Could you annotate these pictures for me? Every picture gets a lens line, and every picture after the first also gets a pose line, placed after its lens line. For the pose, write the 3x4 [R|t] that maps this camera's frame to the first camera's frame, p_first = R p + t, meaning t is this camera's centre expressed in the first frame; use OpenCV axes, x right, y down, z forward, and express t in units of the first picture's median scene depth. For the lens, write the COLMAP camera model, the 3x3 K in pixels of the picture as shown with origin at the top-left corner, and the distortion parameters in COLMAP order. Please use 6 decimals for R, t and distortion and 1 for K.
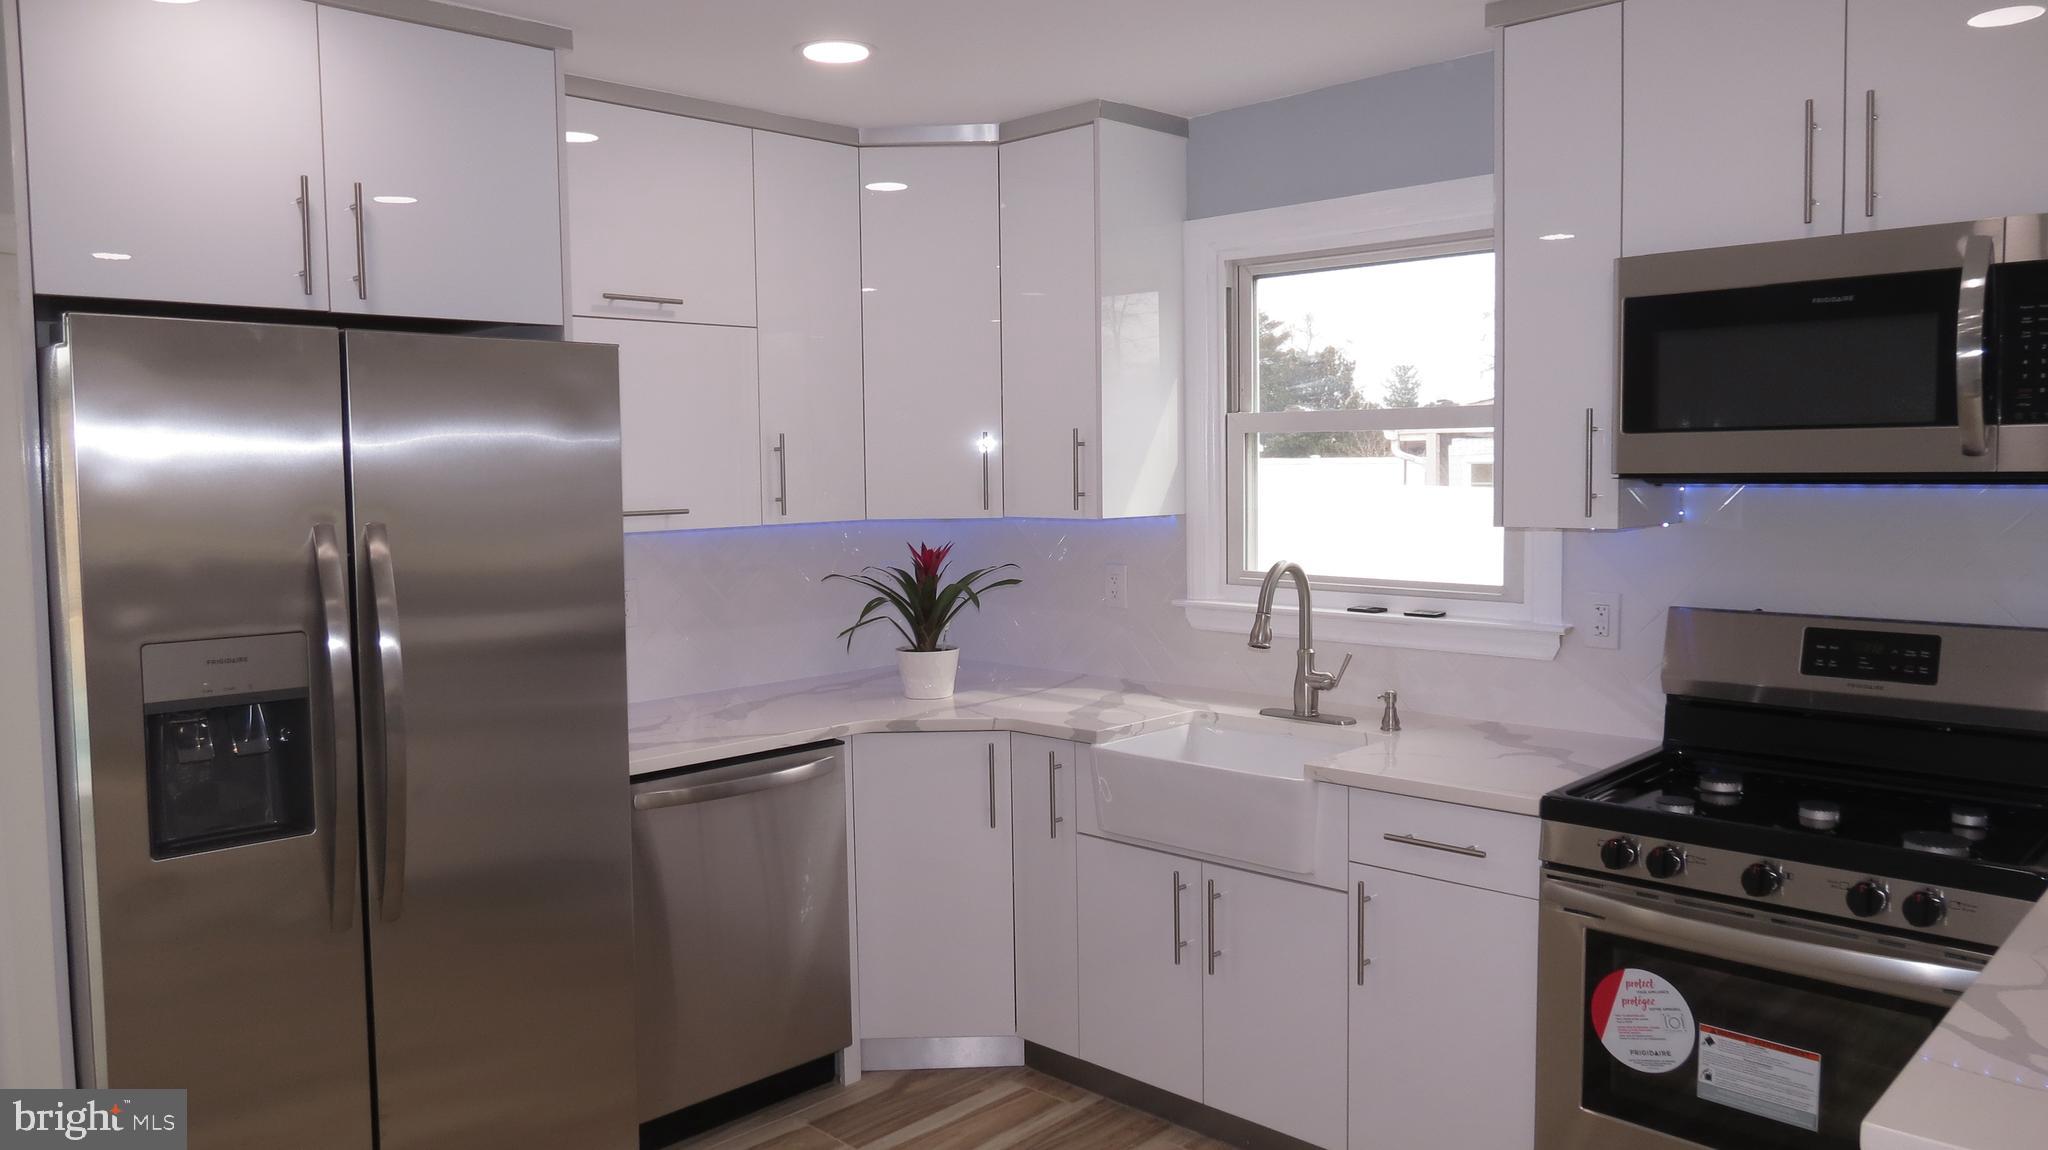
lens RADIAL K [[1430.1, 0, 1024.0], [0, 1430.1, 575.0], [0, 0, 1]] dist [-0.048781, 0.001135]
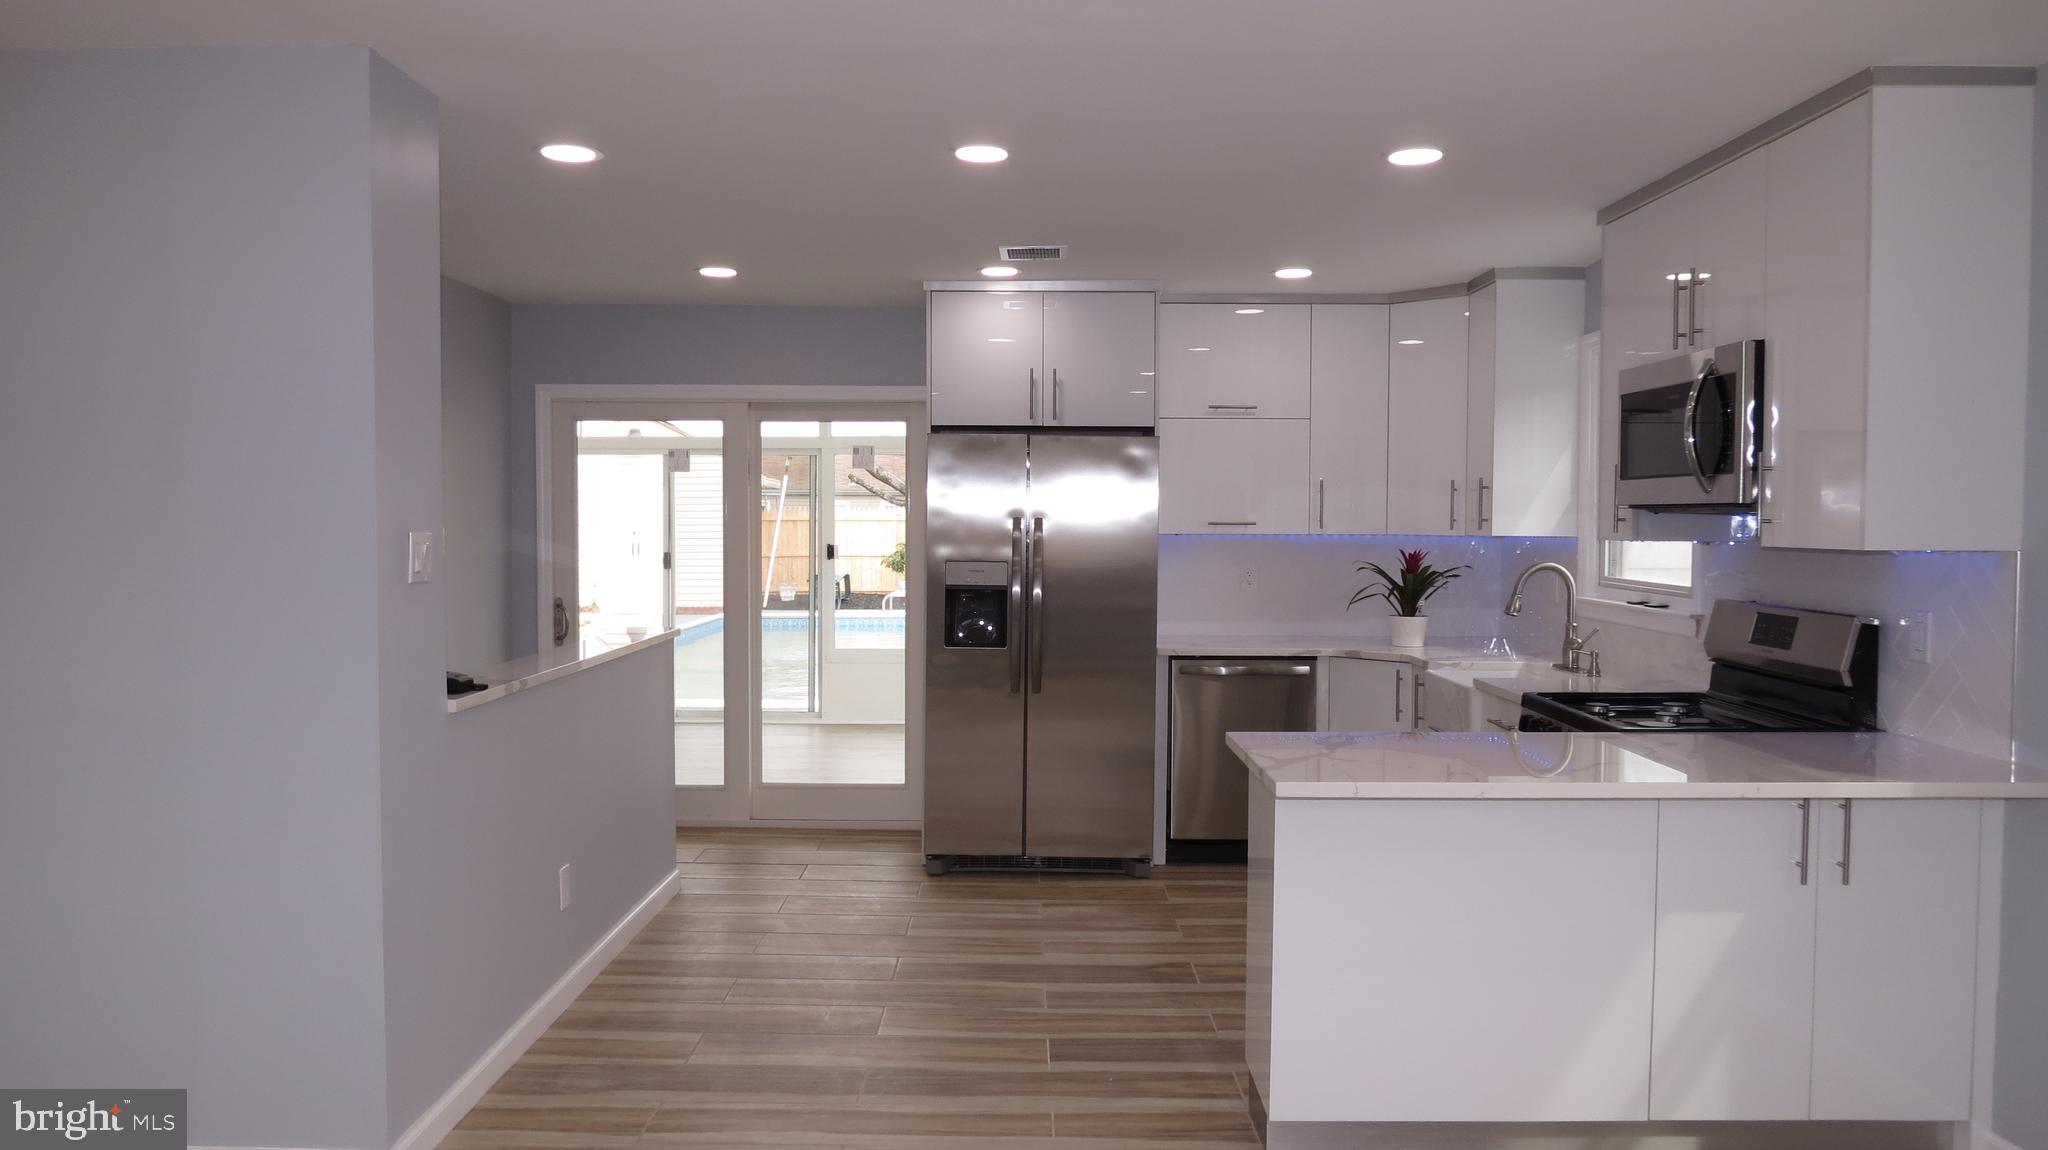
lens RADIAL K [[1456.9, 0, 1024.0], [0, 1456.9, 575.0], [0, 0, 1]] dist [-0.033426, 0.003193]
pose [[0.693403, 0.047765, -0.718965, 0.989812], [-0.071731, 0.997420, -0.002916, 0.051699], [0.716971, 0.053594, 0.695040, -0.534969]]
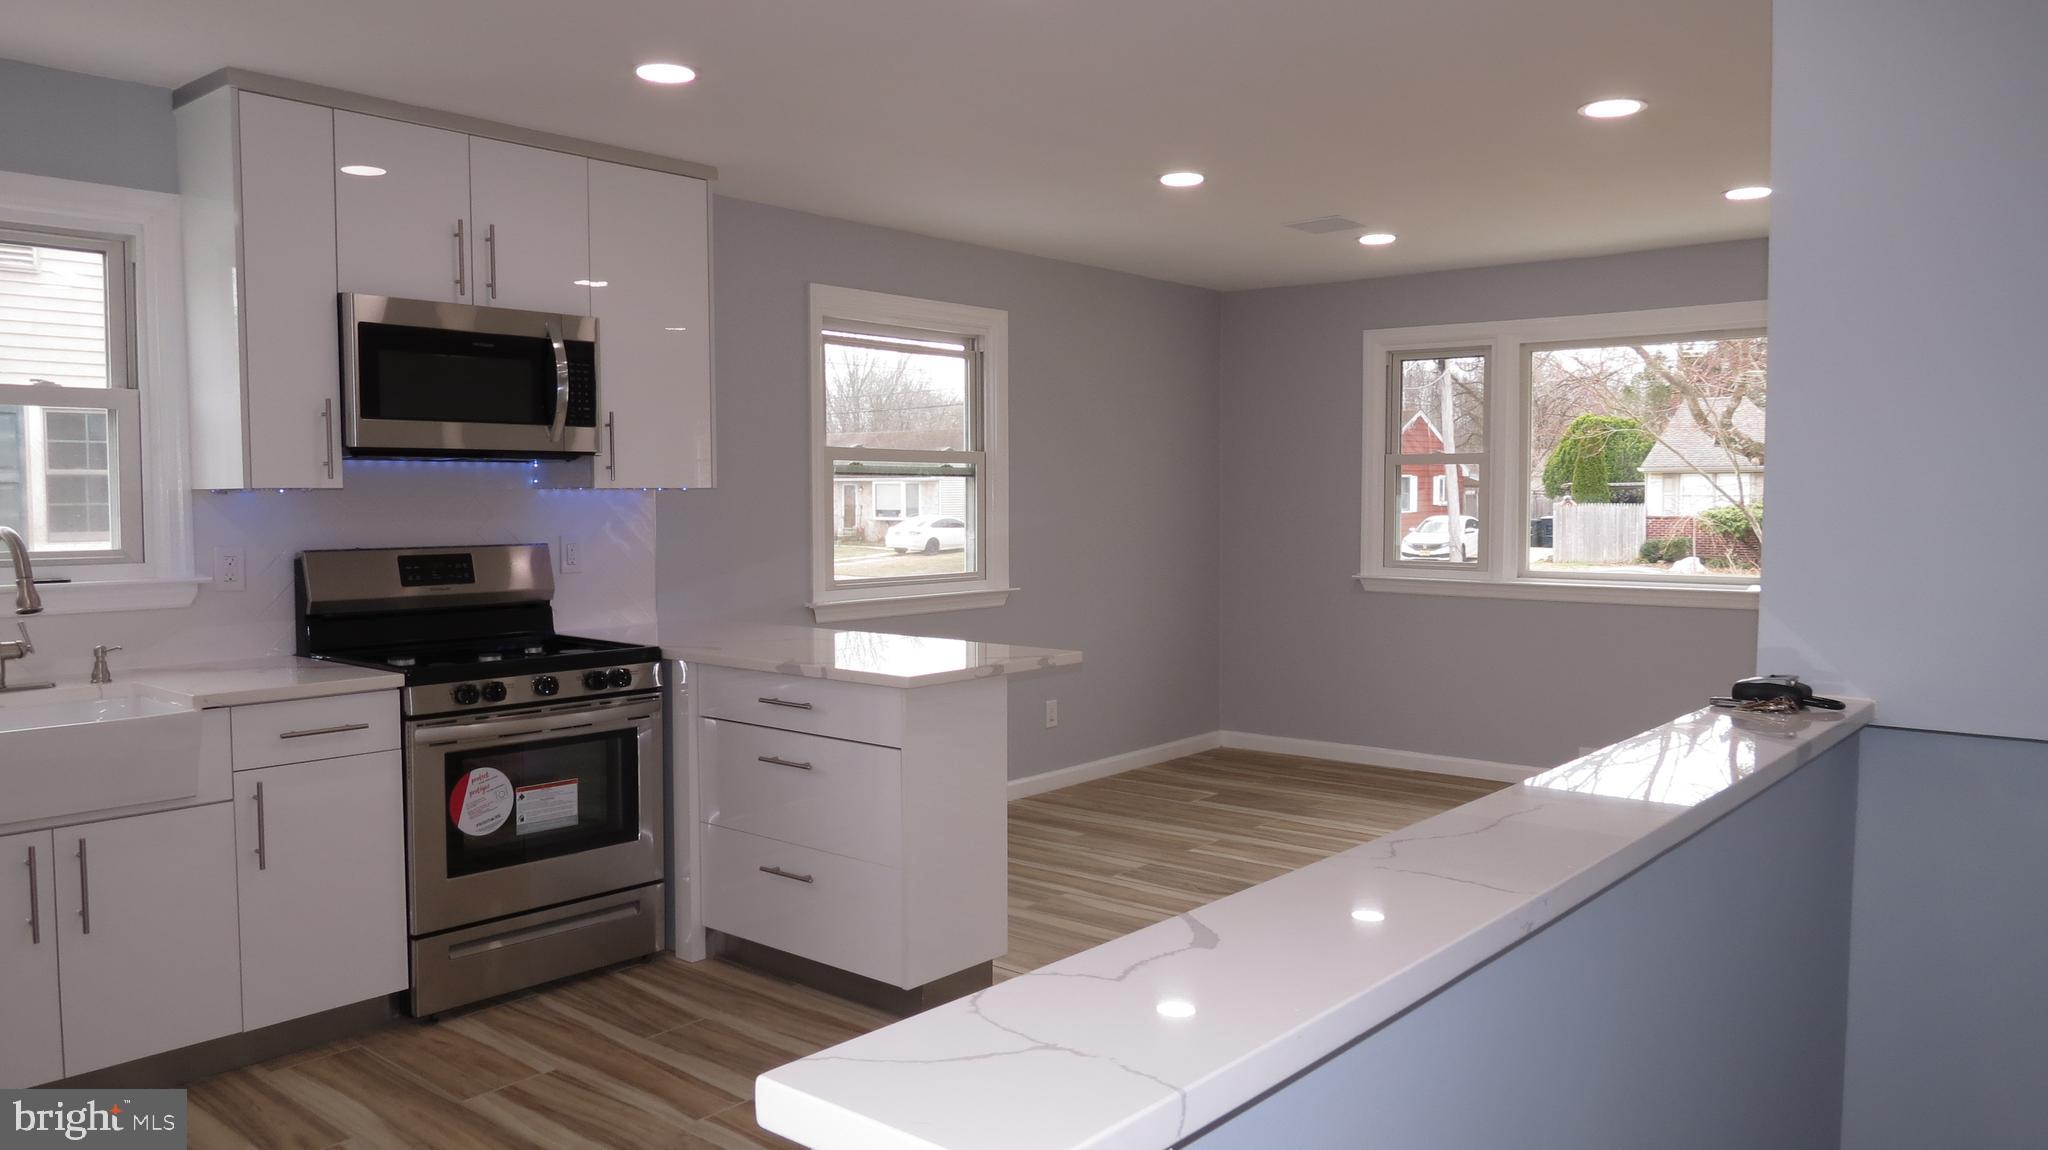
lens RADIAL K [[1438.4, 0, 1024.0], [0, 1438.4, 575.0], [0, 0, 1]] dist [-0.028336, 0.002409]
pose [[-0.065114, -0.043867, 0.996913, -0.901062], [0.080234, 0.995569, 0.049049, 0.032149], [-0.994647, 0.083180, -0.061306, 0.382883]]
